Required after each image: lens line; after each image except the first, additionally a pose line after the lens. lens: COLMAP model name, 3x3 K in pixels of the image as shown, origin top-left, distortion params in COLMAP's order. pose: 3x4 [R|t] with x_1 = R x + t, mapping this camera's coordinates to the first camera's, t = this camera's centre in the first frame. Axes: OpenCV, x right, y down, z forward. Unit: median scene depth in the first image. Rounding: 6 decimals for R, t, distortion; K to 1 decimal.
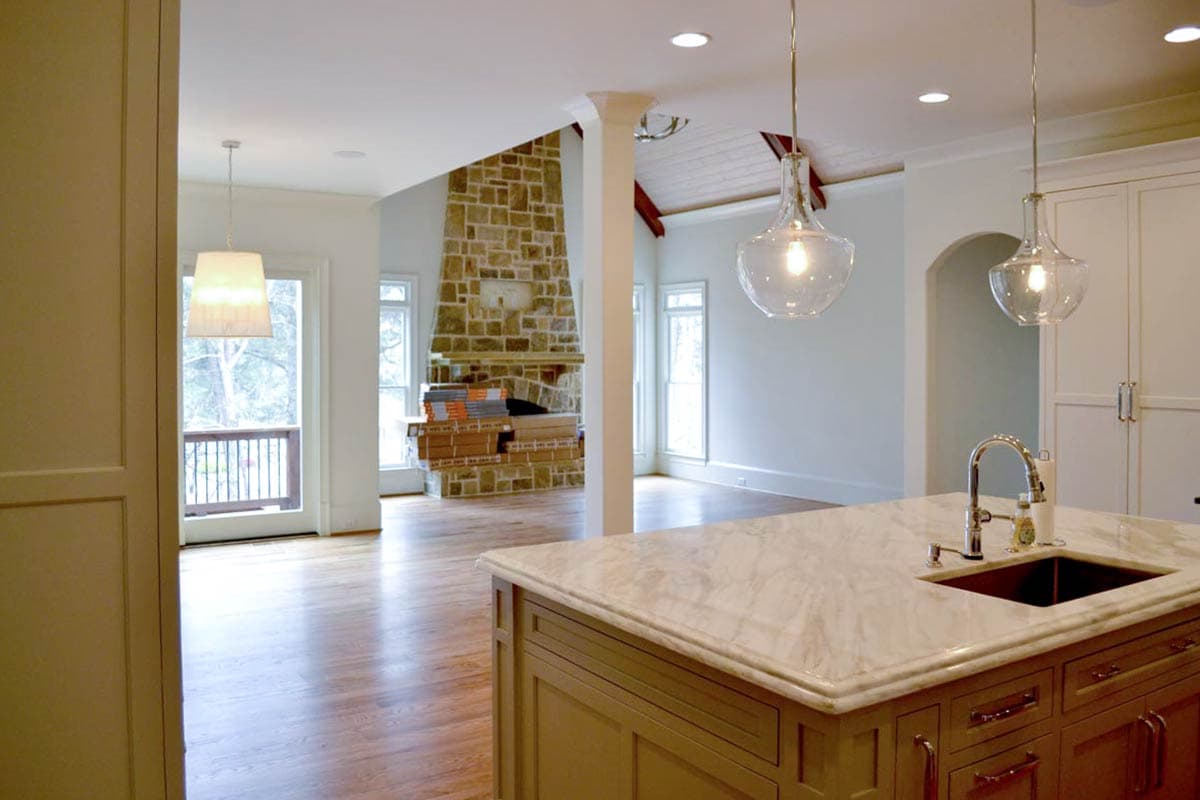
lens RADIAL K [[976.1, 0, 600.7], [0, 976.1, 346.7], [0, 0, 1]] dist [-0.072564, -0.002504]
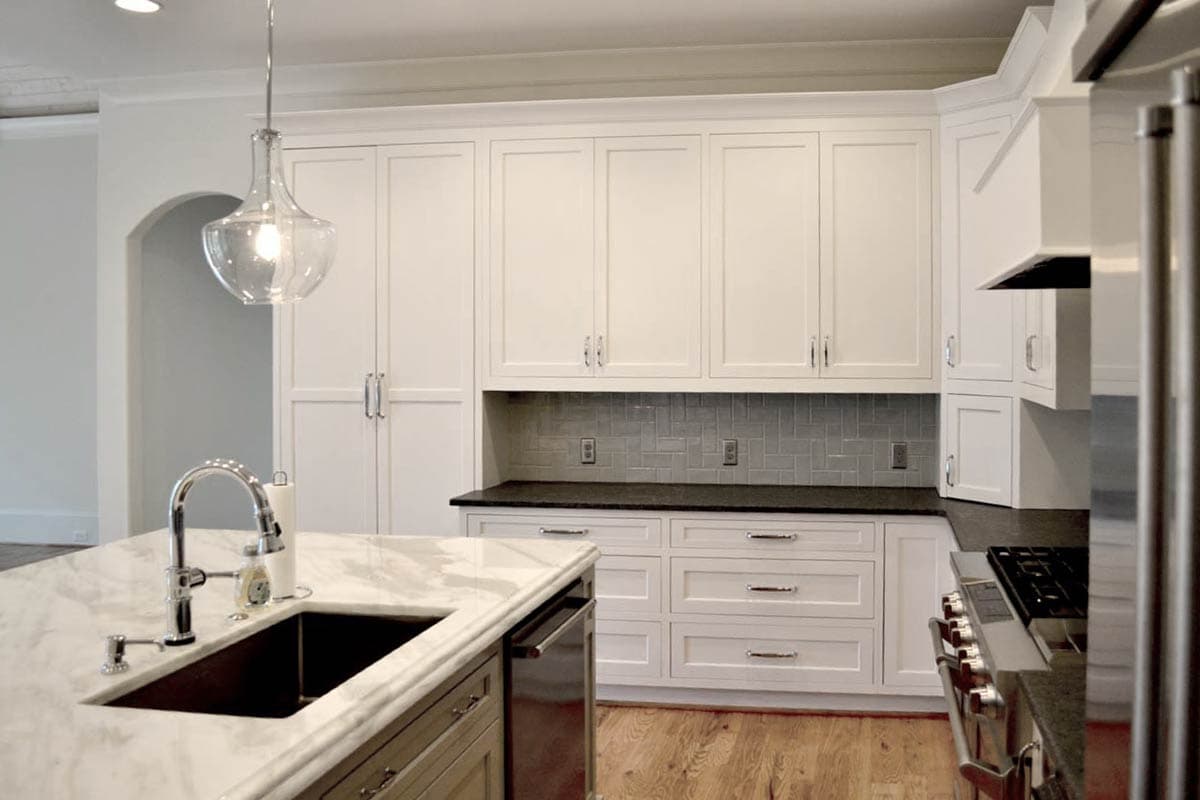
lens RADIAL K [[999.5, 0, 737.1], [0, 999.5, 350.4], [0, 0, 1]] dist [-0.058013, 0.001941]
pose [[0.647085, -0.011203, 0.762335, 0.073174], [-0.002217, 0.999860, 0.016575, 0.000041], [-0.762414, -0.012416, 0.646970, 0.157733]]
